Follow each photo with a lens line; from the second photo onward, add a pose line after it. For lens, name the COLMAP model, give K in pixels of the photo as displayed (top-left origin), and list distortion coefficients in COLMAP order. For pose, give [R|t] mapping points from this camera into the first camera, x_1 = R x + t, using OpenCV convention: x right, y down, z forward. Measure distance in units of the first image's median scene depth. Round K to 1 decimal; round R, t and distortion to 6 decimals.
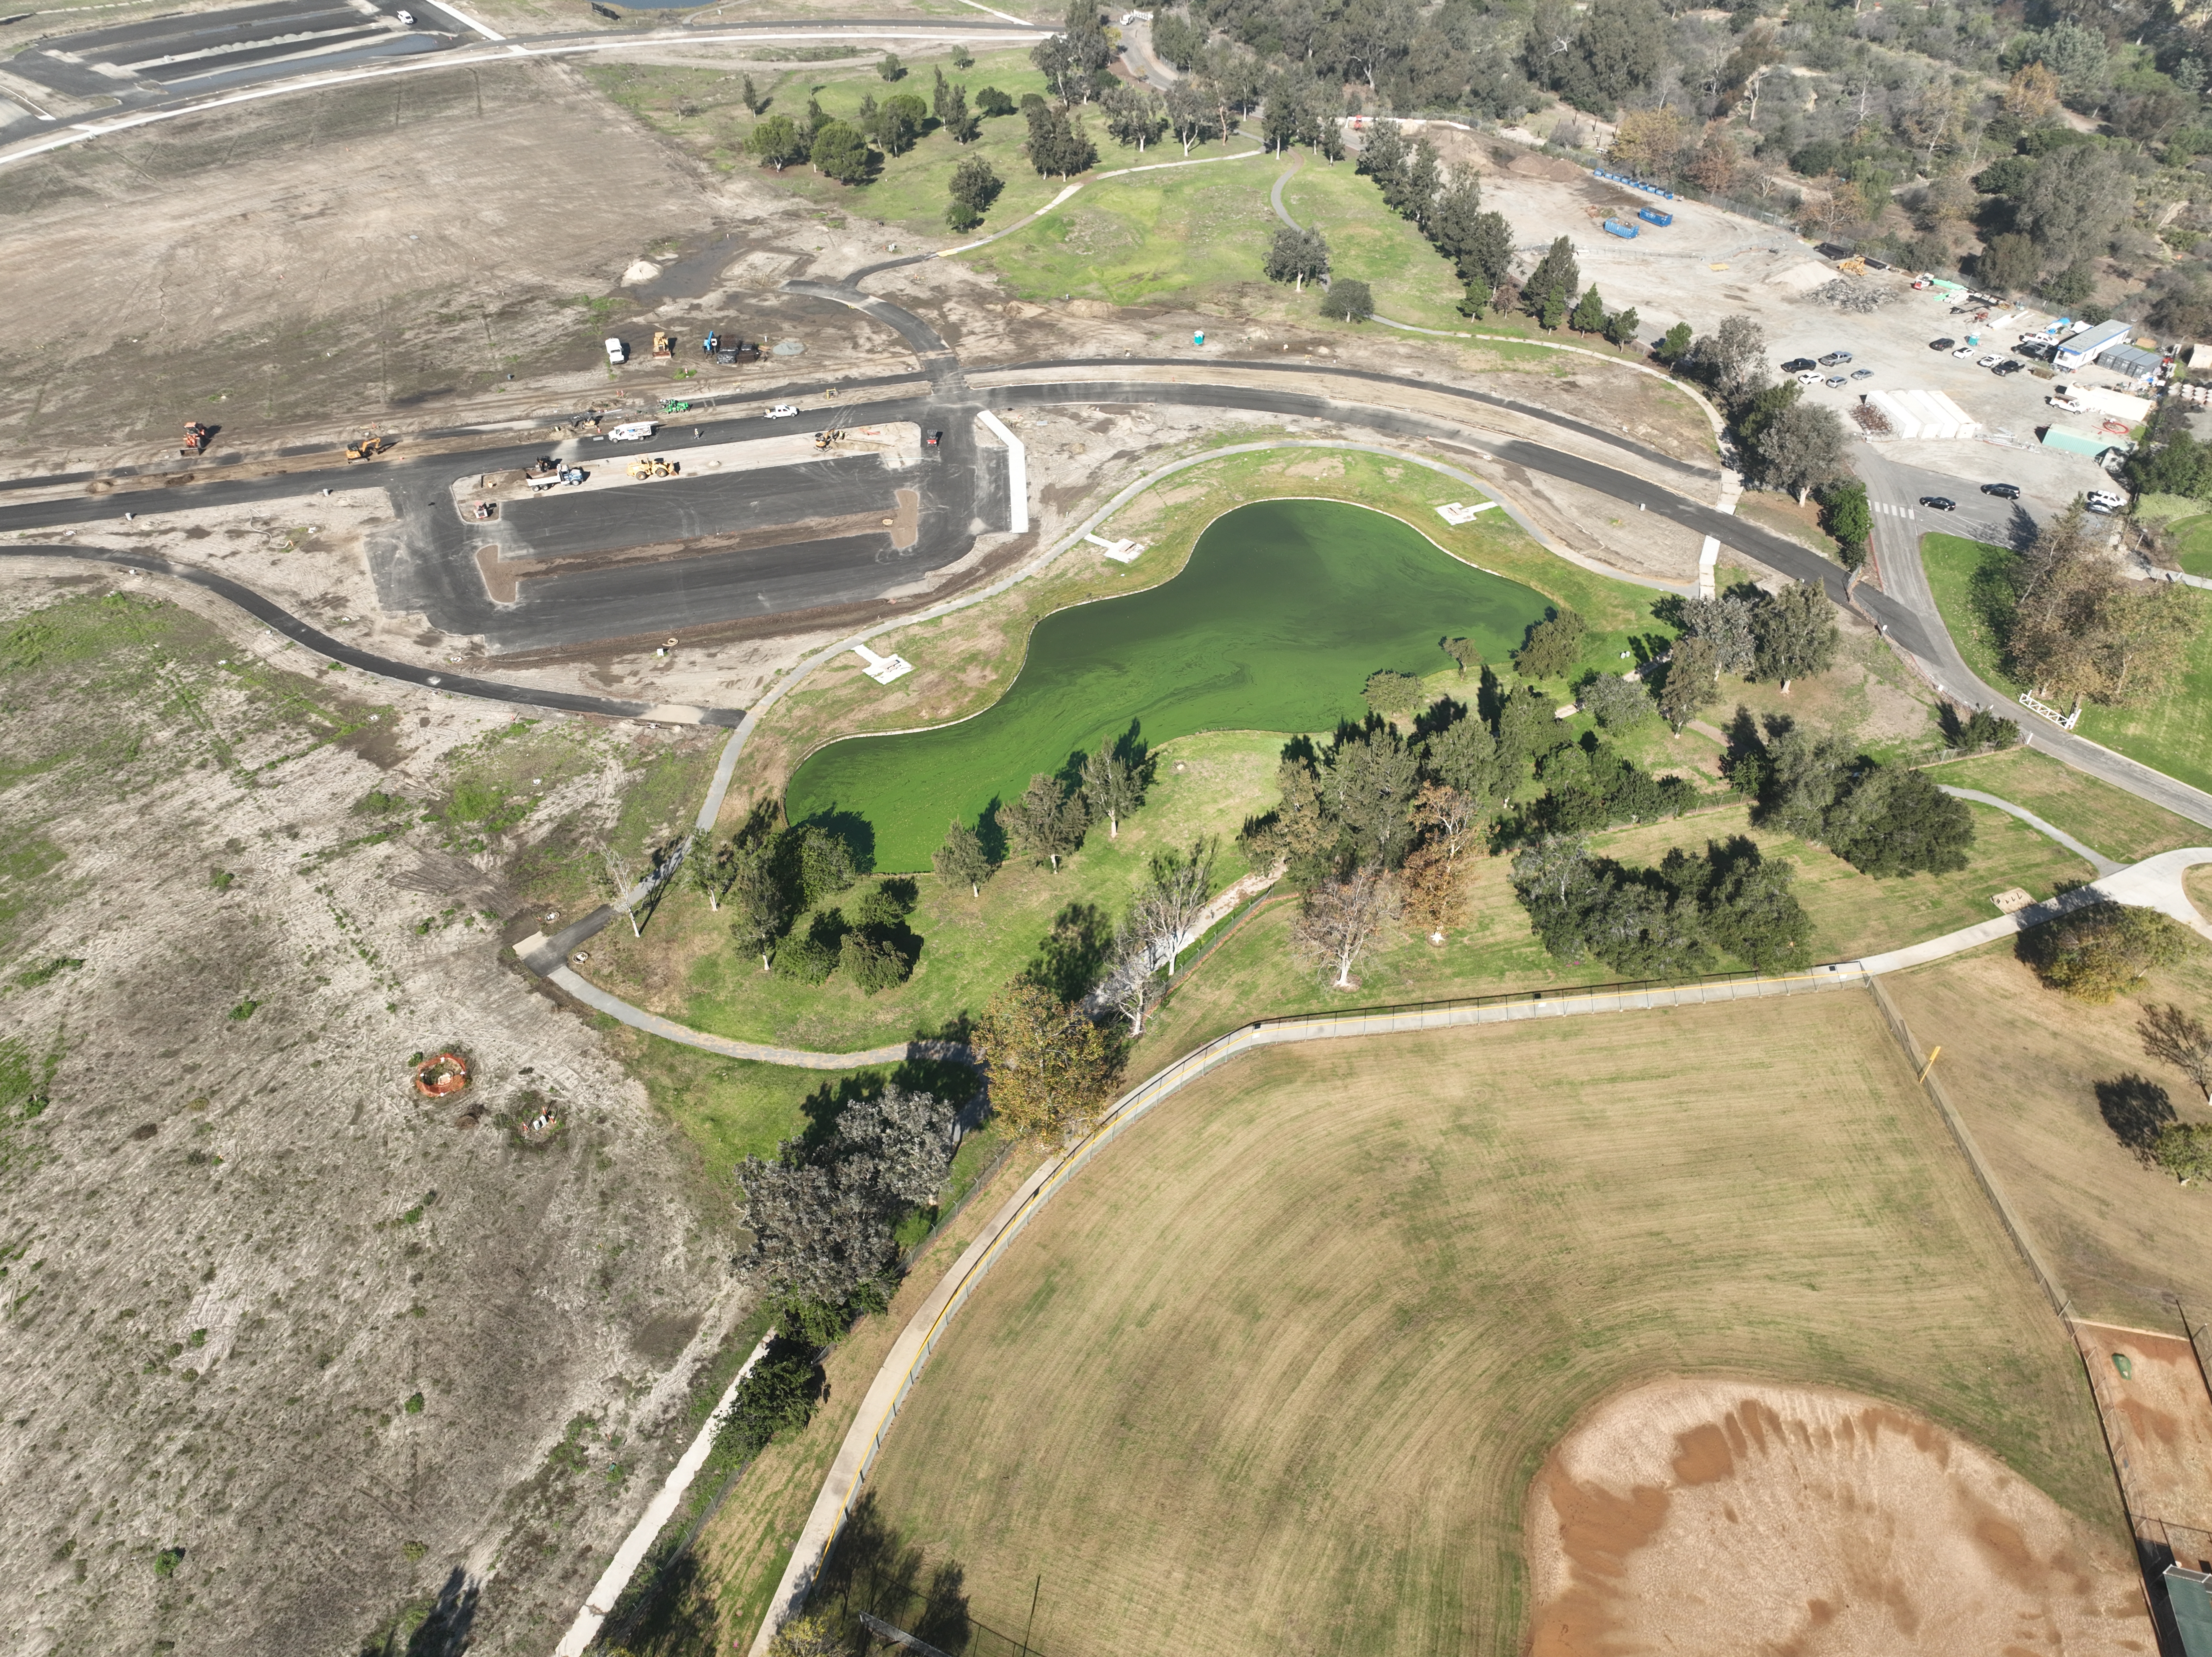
lens RADIAL K [[1540.5, 0, 1100.4], [0, 1540.5, 843.5], [0, 0, 1]] dist [-0.001937, 0.016181]
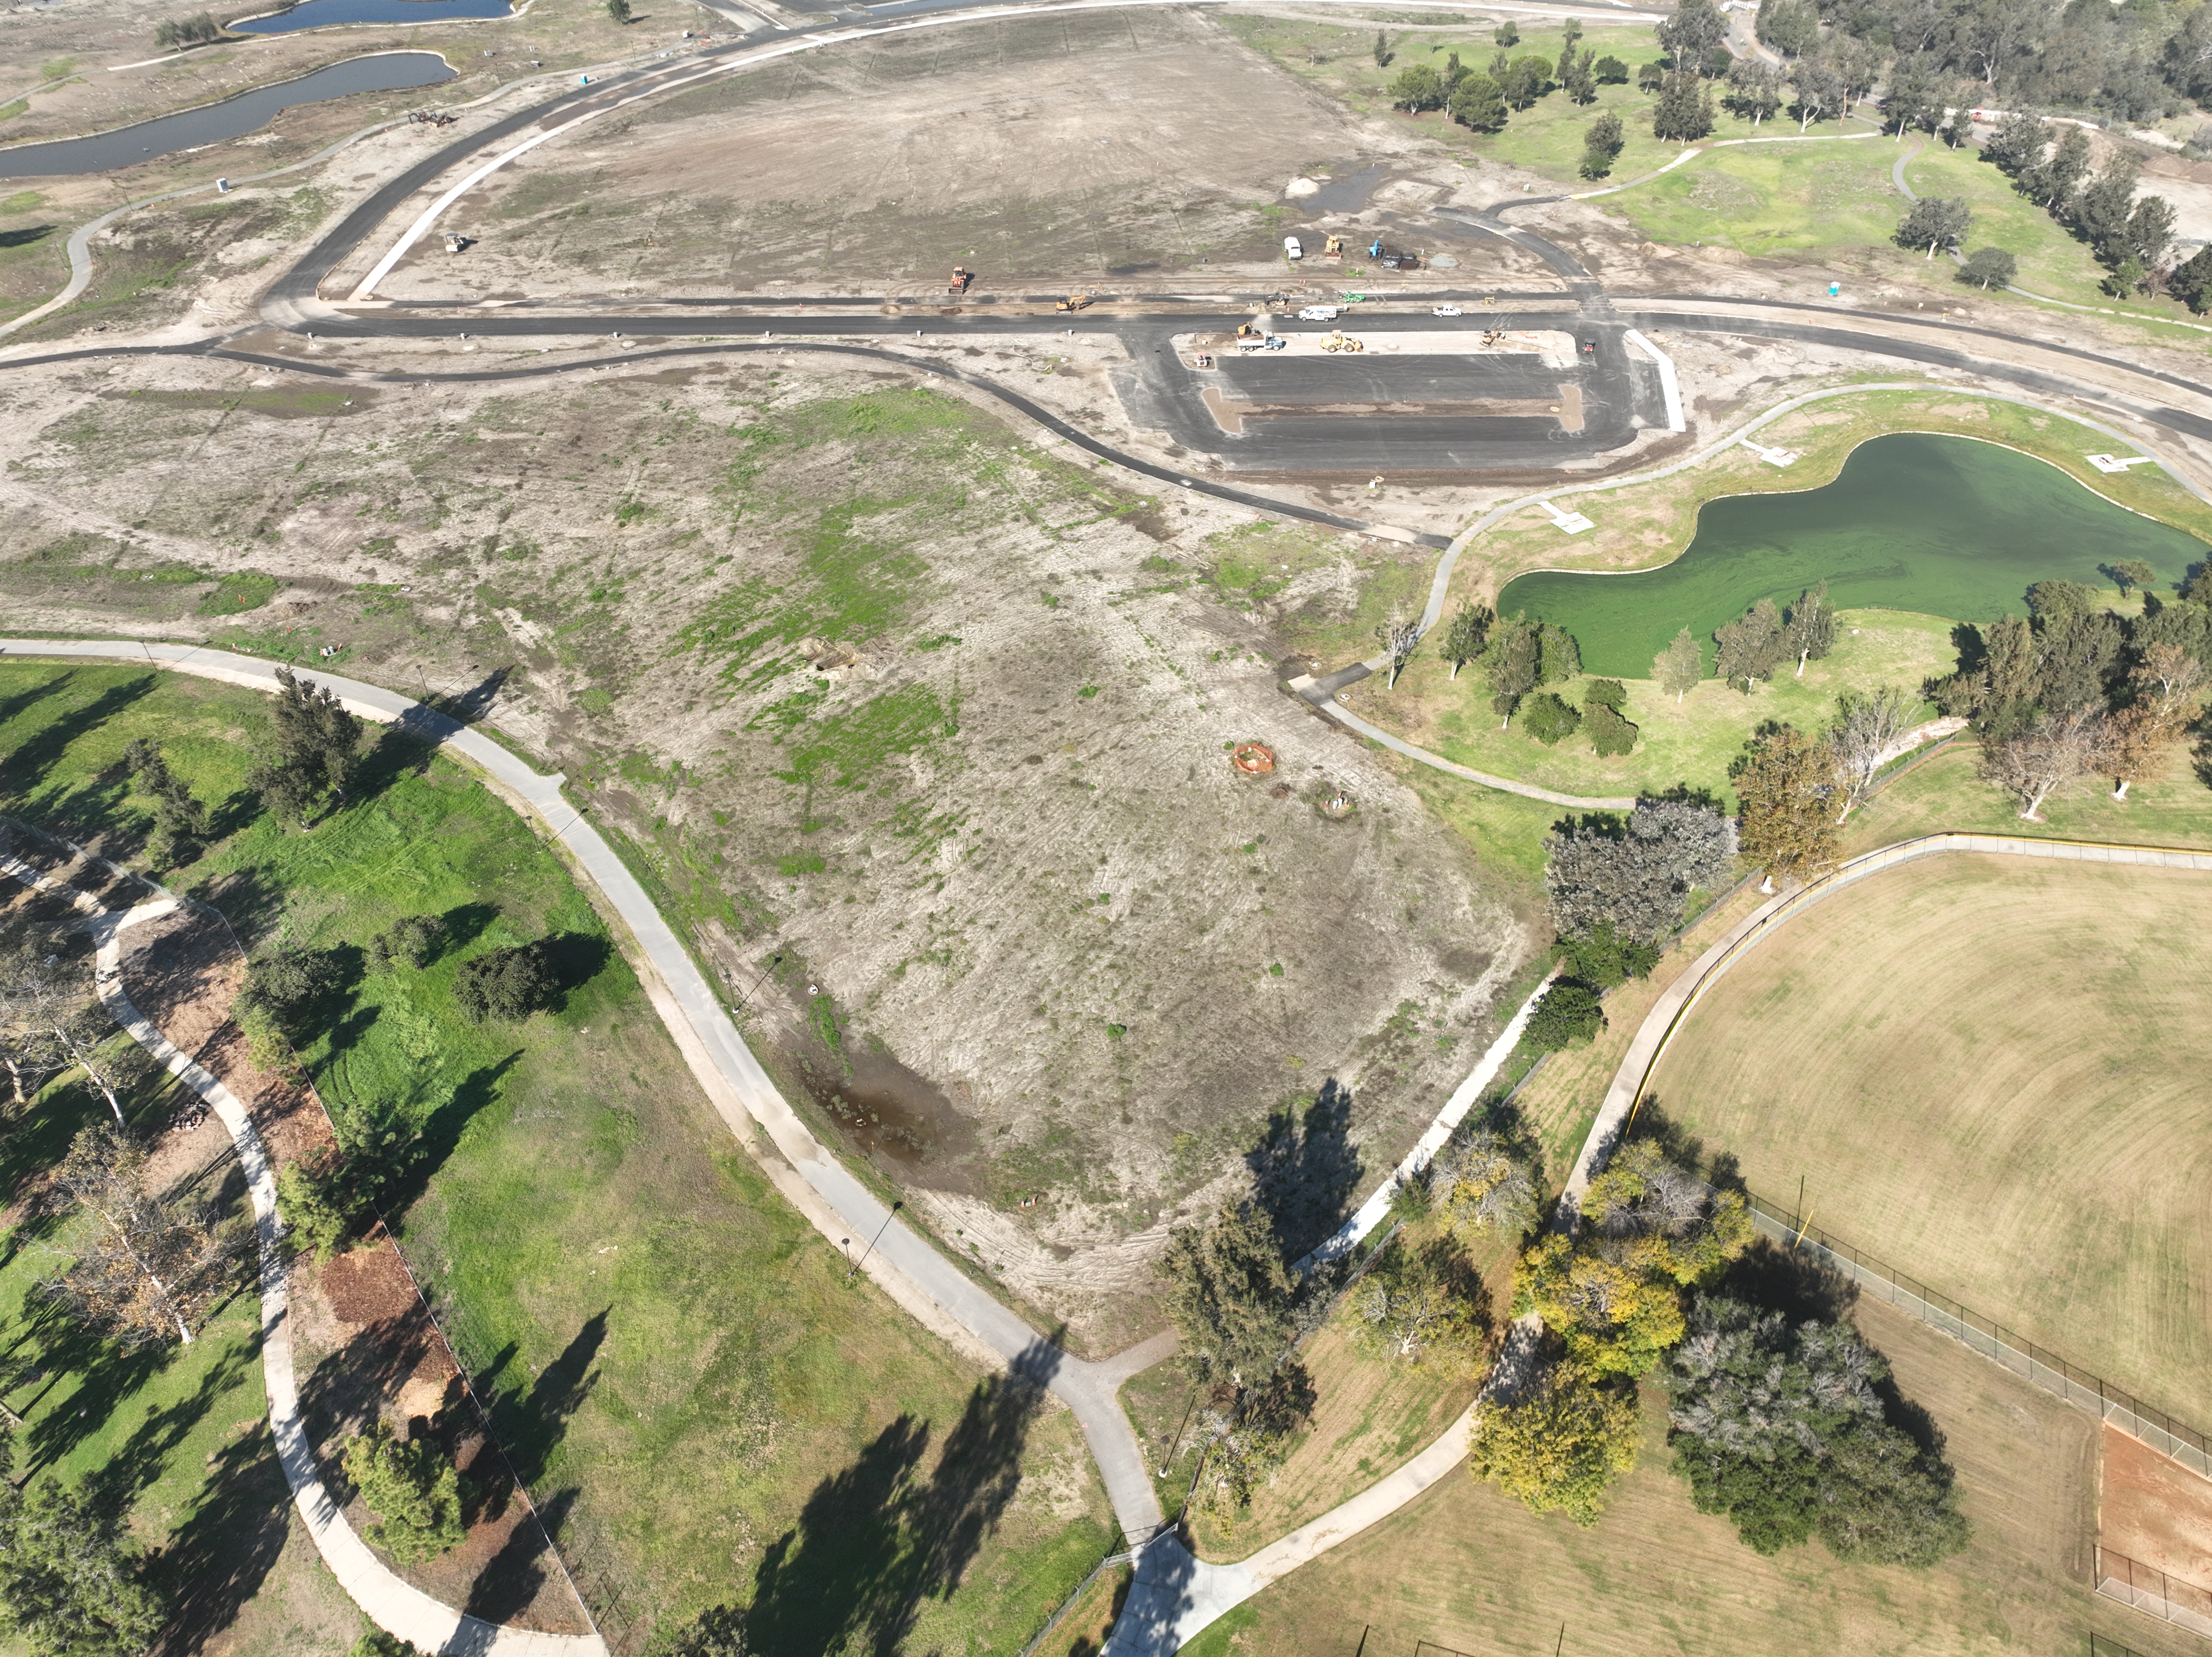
lens RADIAL K [[1540.5, 0, 1105.8], [0, 1540.5, 836.2], [0, 0, 1]] dist [-0.001937, 0.016181]
pose [[0.968585, 0.166232, -0.184958, -0.214650], [-0.167521, 0.985830, 0.008747, 0.157104], [0.183792, 0.022512, 0.982707, -0.172481]]
